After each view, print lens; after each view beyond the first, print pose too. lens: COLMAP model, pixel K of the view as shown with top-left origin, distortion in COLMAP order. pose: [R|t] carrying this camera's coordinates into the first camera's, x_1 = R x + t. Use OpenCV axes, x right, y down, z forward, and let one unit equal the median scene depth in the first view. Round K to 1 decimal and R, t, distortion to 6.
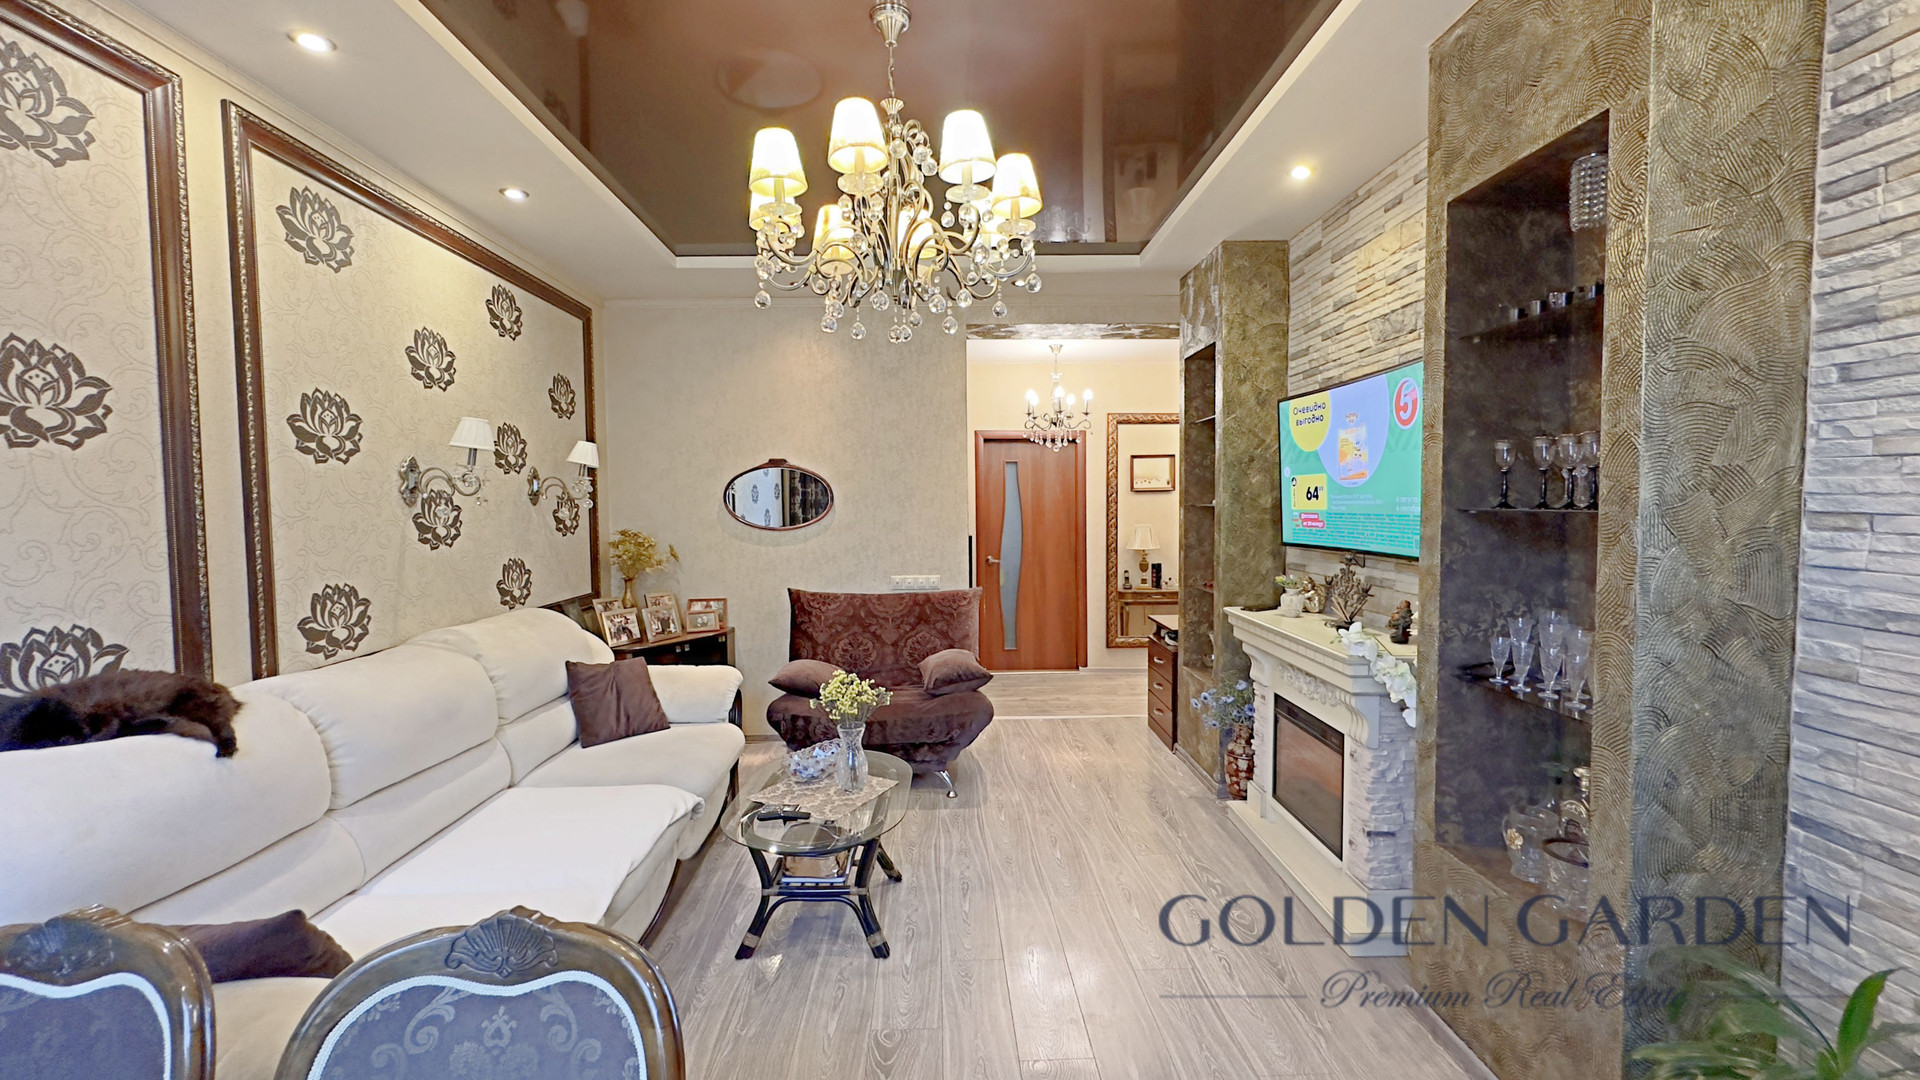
lens RADIAL K [[786.2, 0, 964.4], [0, 786.2, 534.8], [0, 0, 1]] dist [-0.000526, 0.000081]
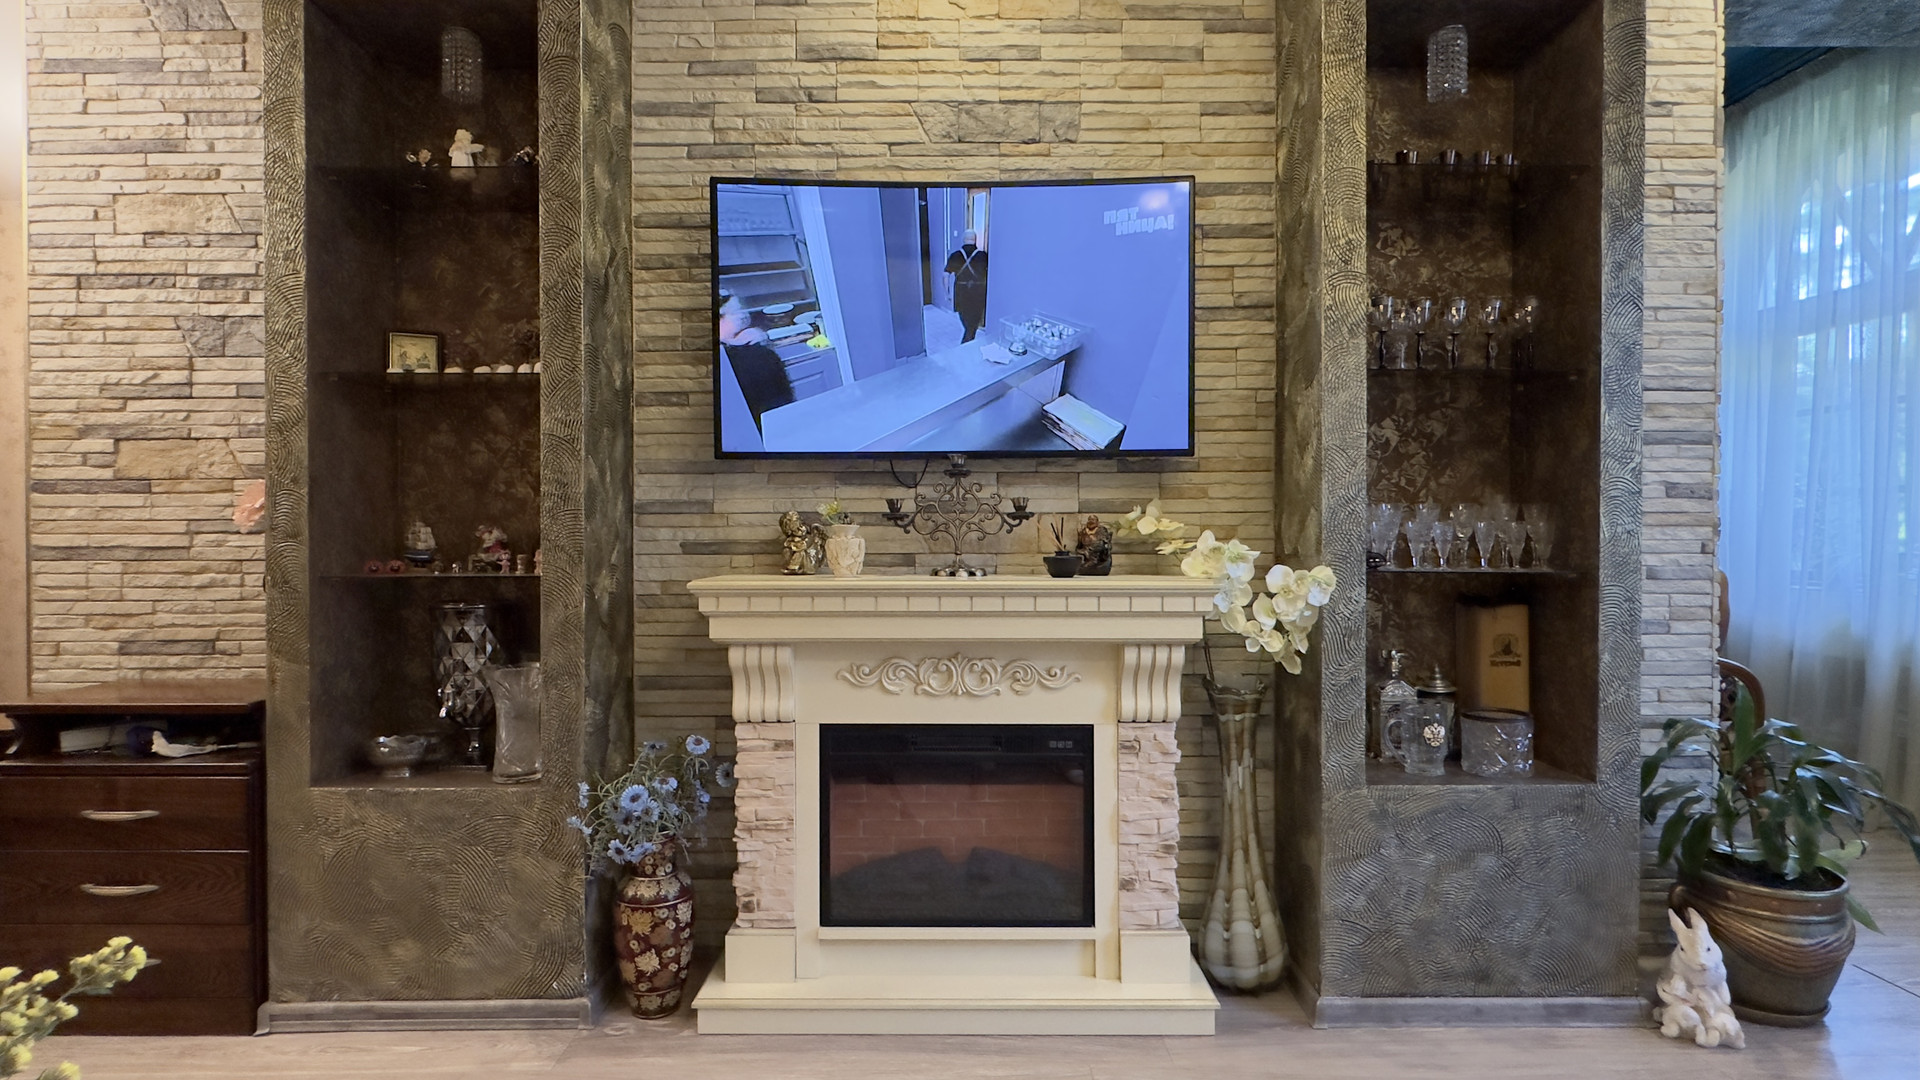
lens RADIAL K [[964.0, 0, 960.0], [0, 964.0, 540.0], [0, 0, 1]] dist [-0.001579, -0.000858]
pose [[0.023671, -0.003241, 0.999715, -0.307861], [0.045775, 0.998949, 0.002154, 0.096694], [-0.998671, 0.045711, 0.023795, 1.089205]]
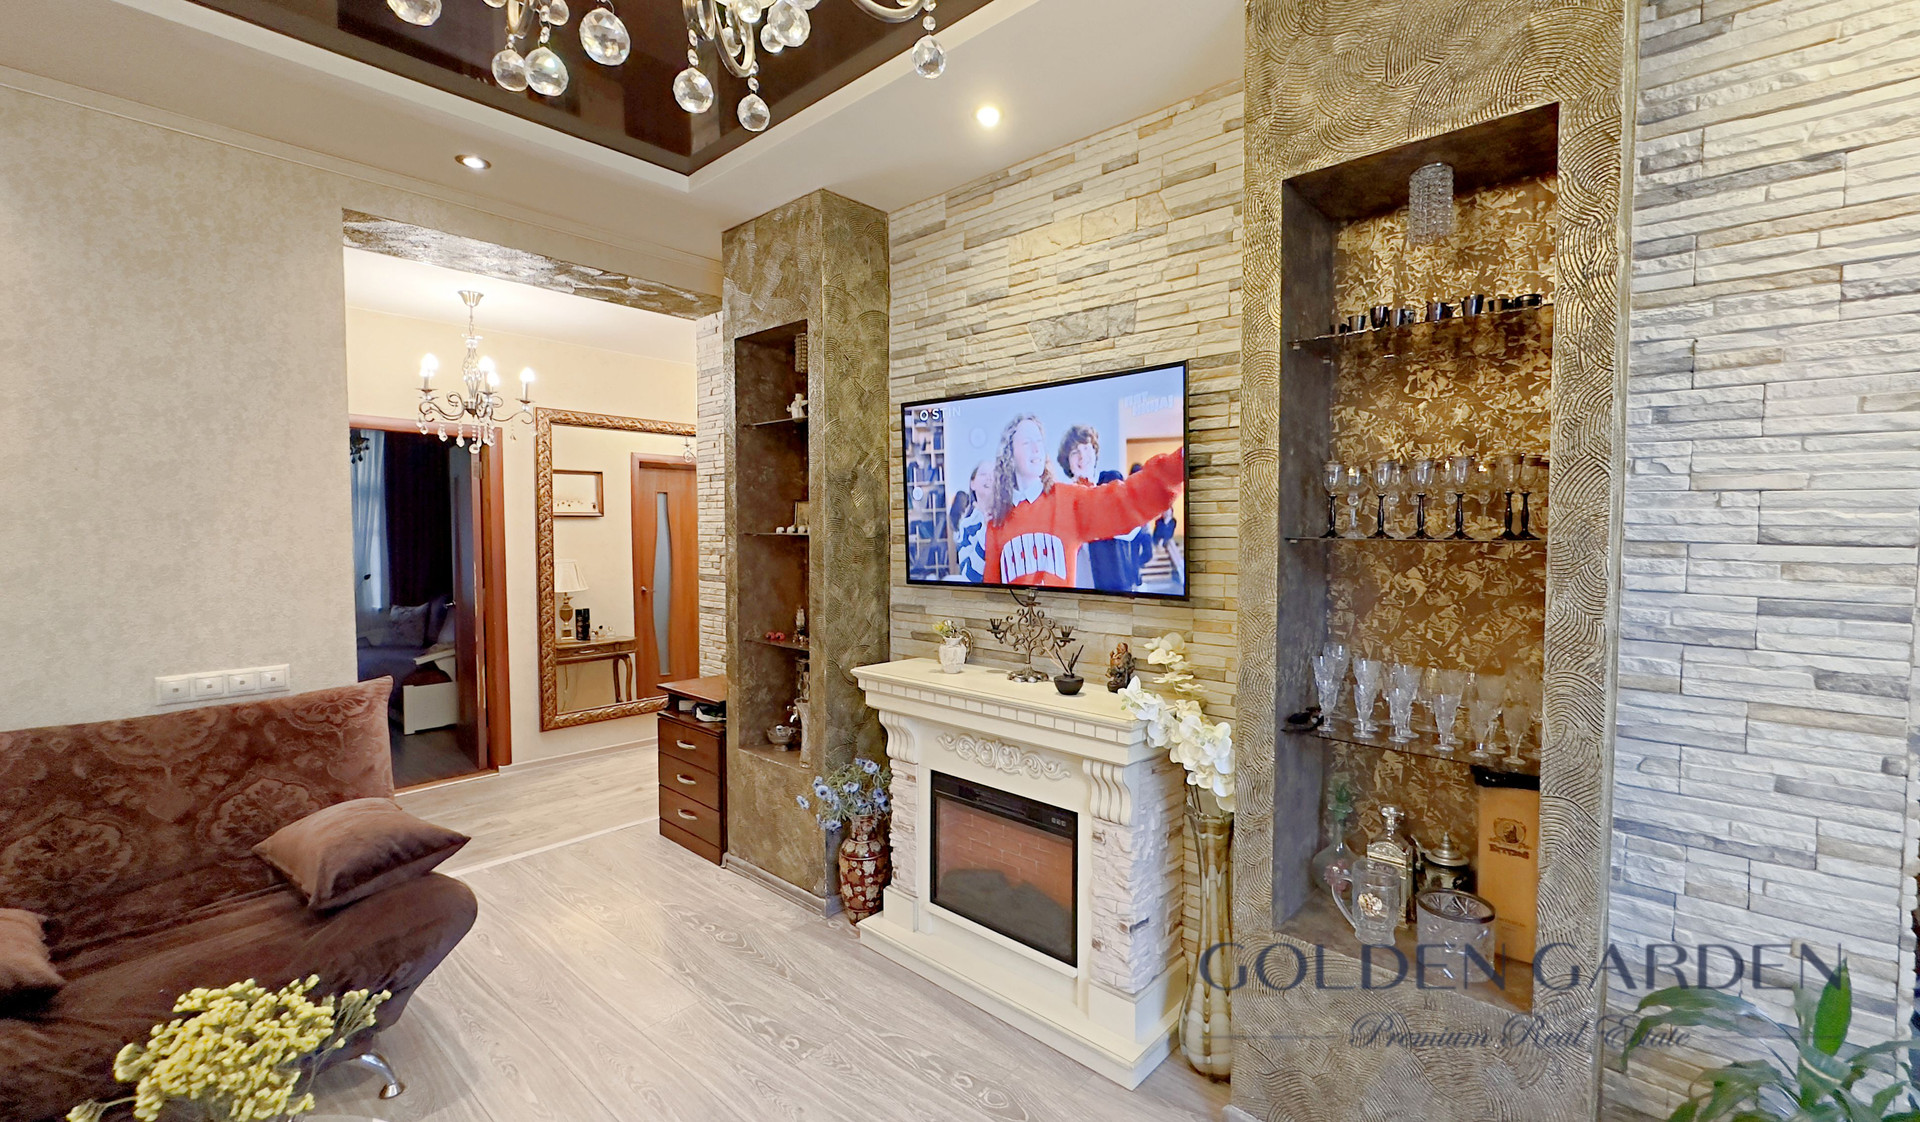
lens RADIAL K [[794.7, 0, 995.5], [0, 794.7, 556.8], [0, 0, 1]] dist [-0.001528, 0.000024]
pose [[0.674955, -0.017984, 0.737639, -0.183285], [0.025824, 0.999666, 0.000743, -0.016750], [-0.737406, 0.018547, 0.675195, 0.500552]]
